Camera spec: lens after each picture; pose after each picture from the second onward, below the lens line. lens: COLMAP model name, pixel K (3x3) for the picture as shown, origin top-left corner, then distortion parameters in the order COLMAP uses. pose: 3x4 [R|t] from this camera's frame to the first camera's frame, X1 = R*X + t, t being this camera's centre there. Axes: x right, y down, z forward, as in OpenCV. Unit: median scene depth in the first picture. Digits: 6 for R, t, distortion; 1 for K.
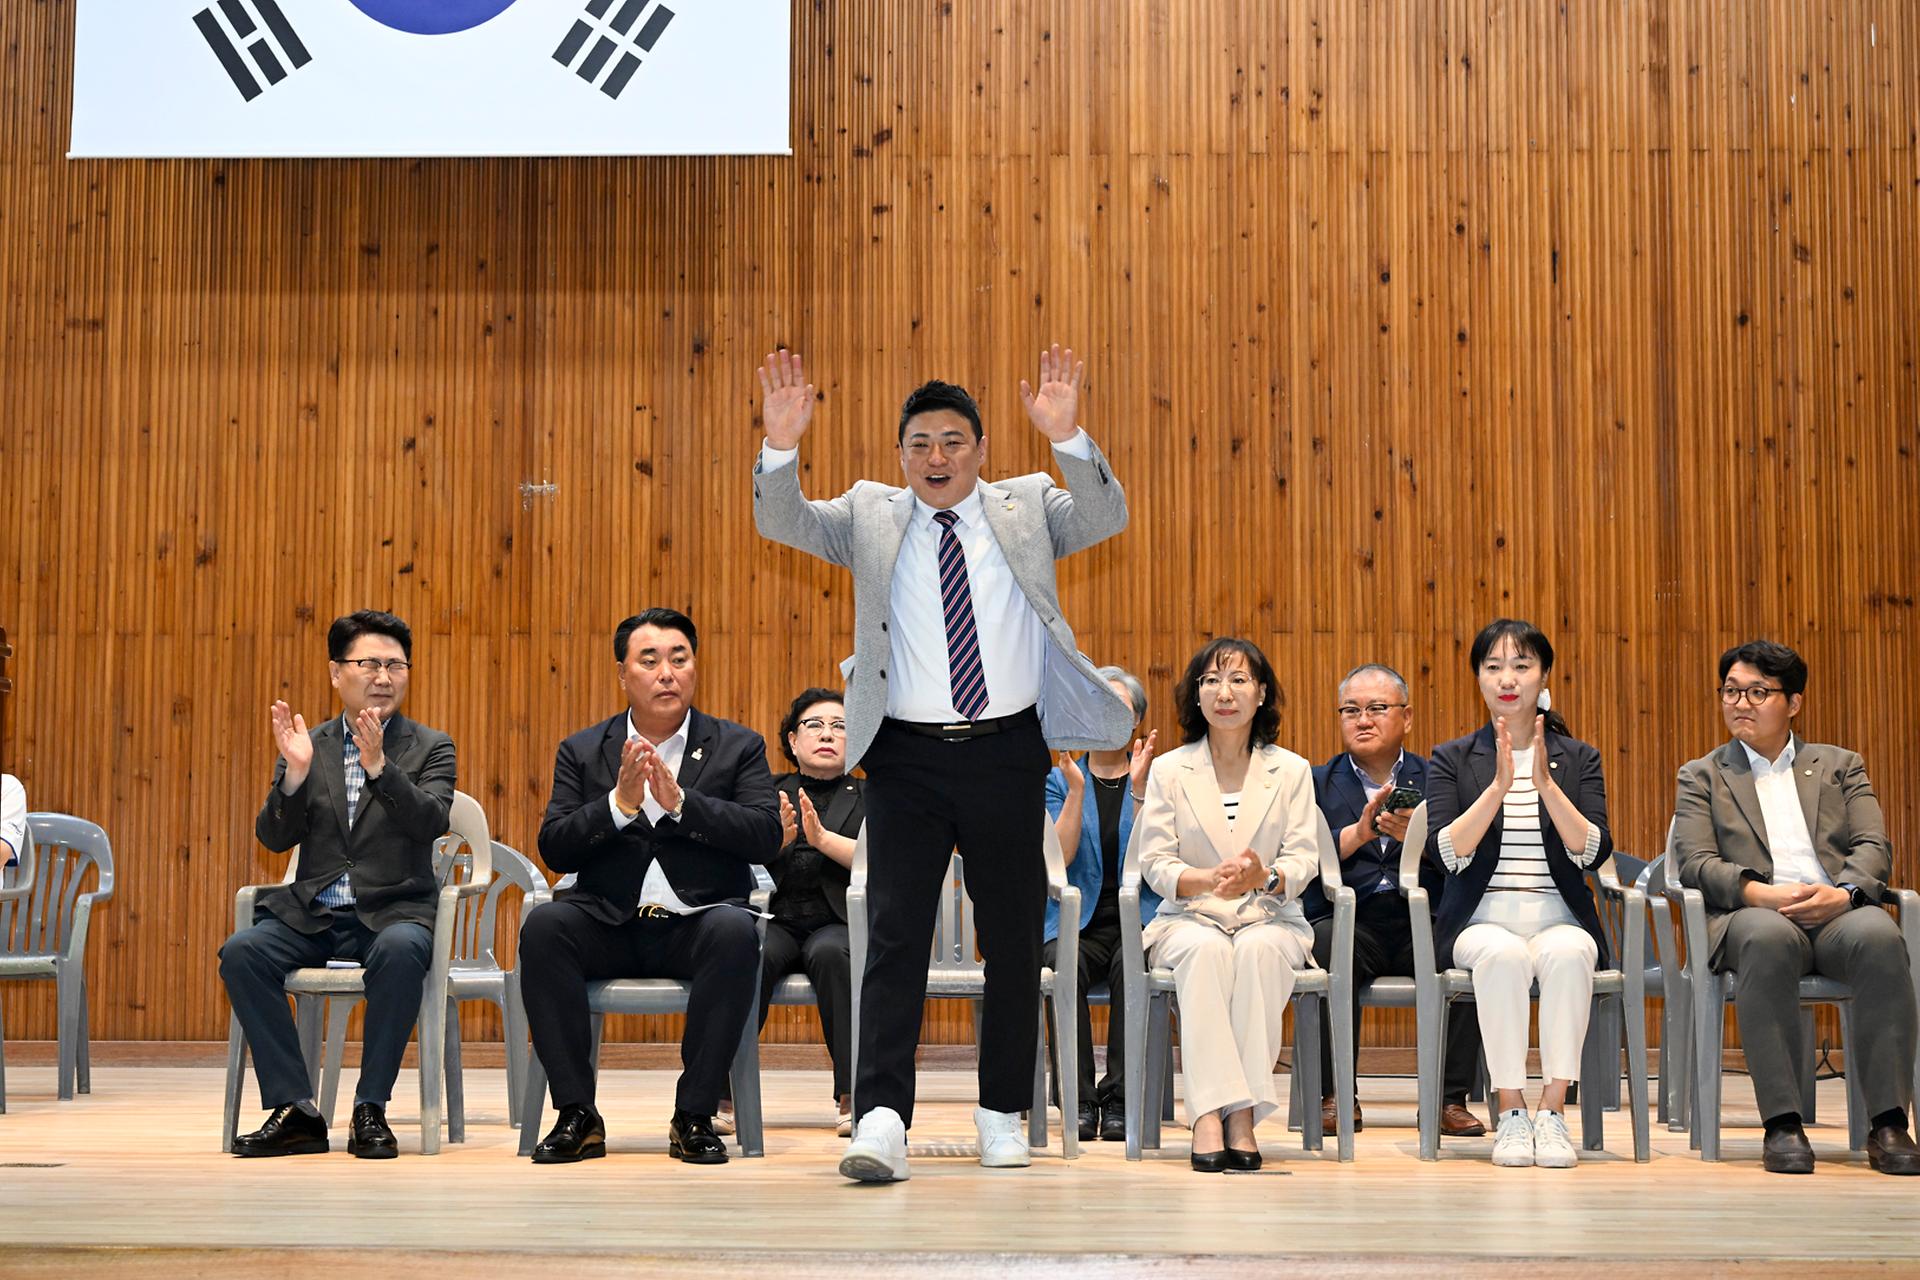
lens RADIAL K [[3650.2, 0, 985.3], [0, 3650.2, 628.9], [0, 0, 1]] dist [0.006372, 0.000000]
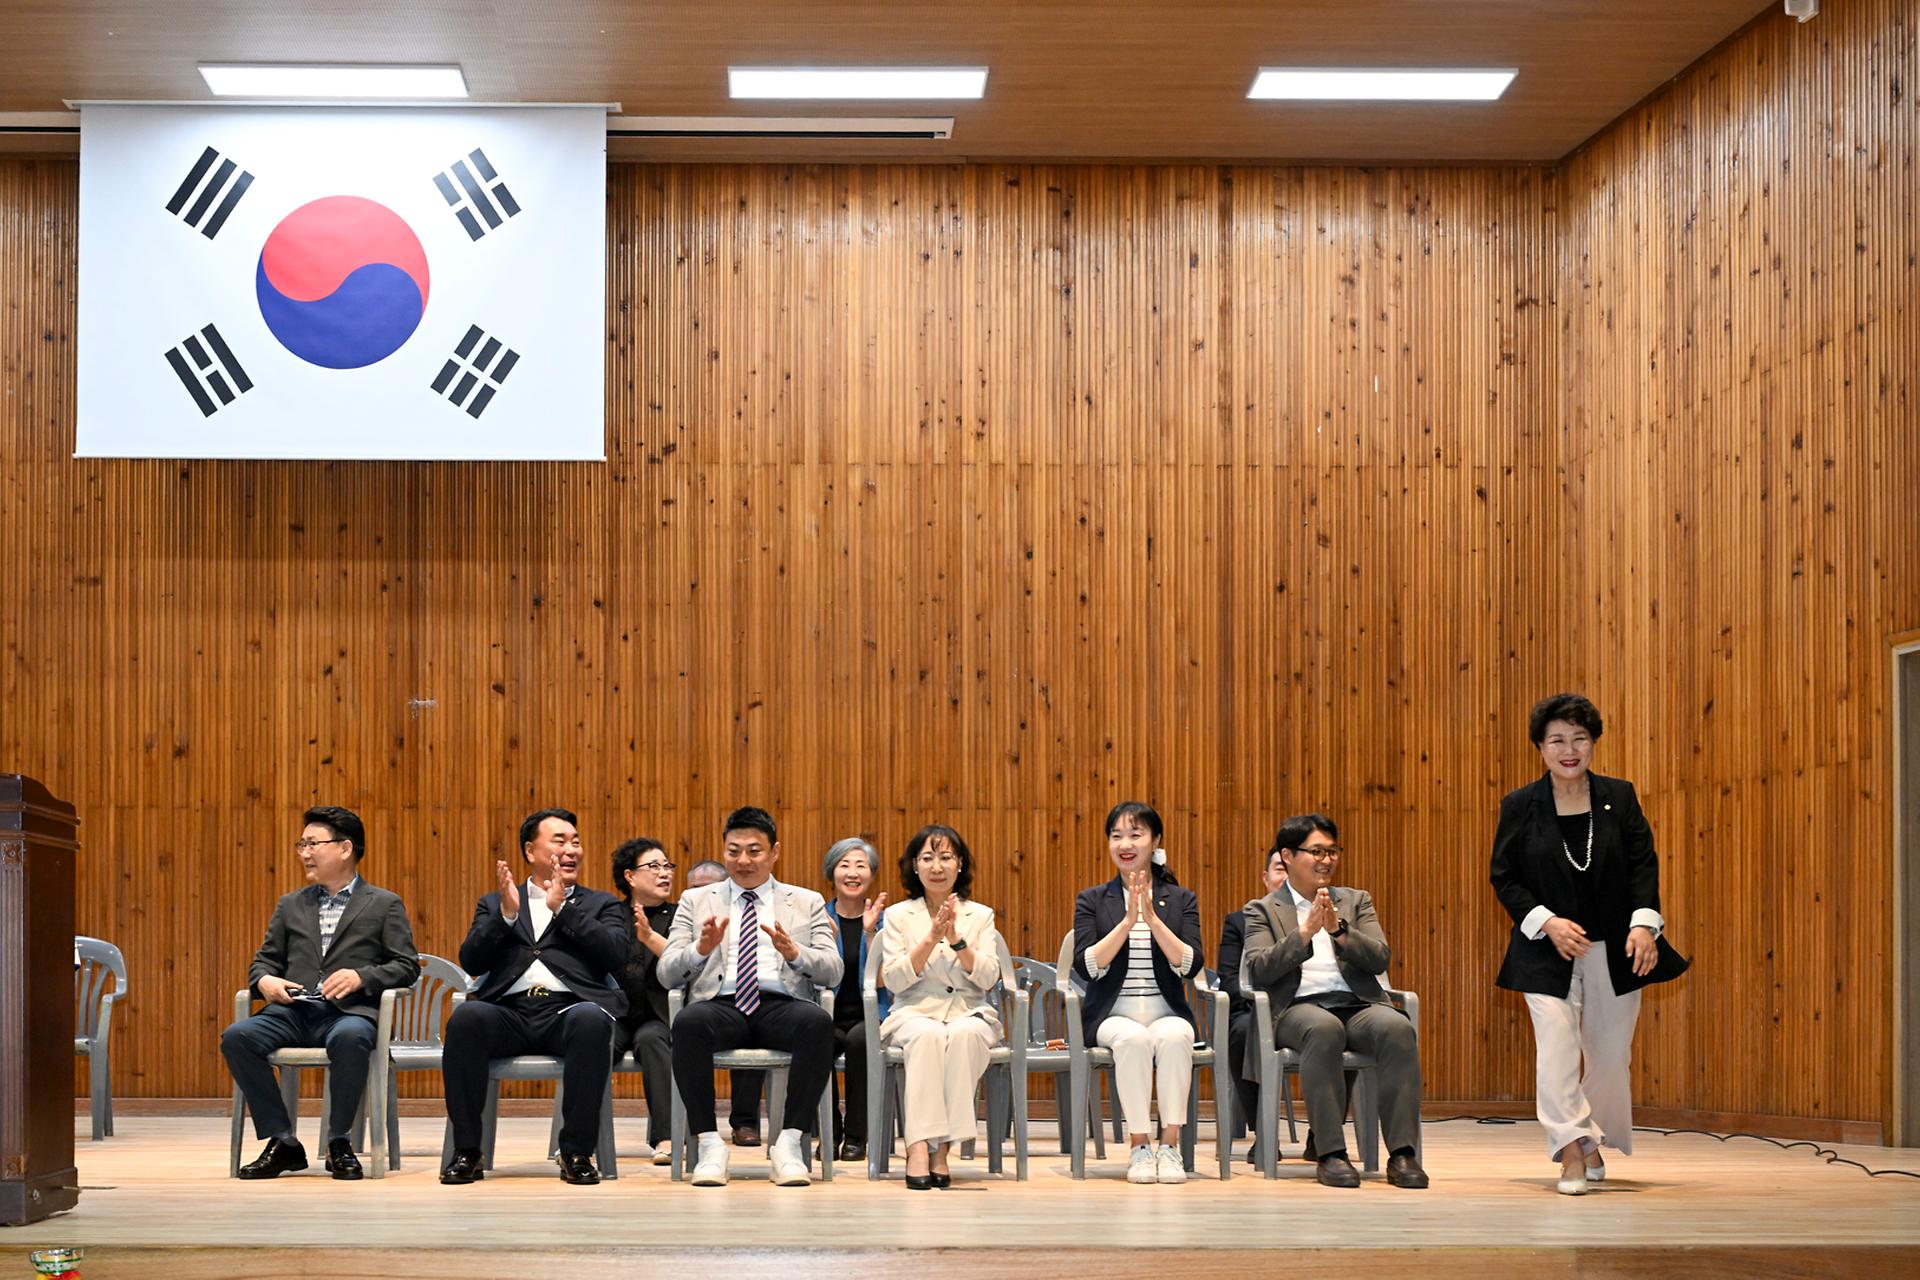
lens RADIAL K [[6300.4, 0, 971.5], [0, 6300.4, 722.8], [0, 0, 1]] dist [0.019610, 0.000000]
pose [[0.999368, -0.000376, 0.035541, 0.001358], [-0.001823, 0.998087, 0.061799, -0.180379], [-0.035496, -0.061825, 0.997456, -1.407094]]
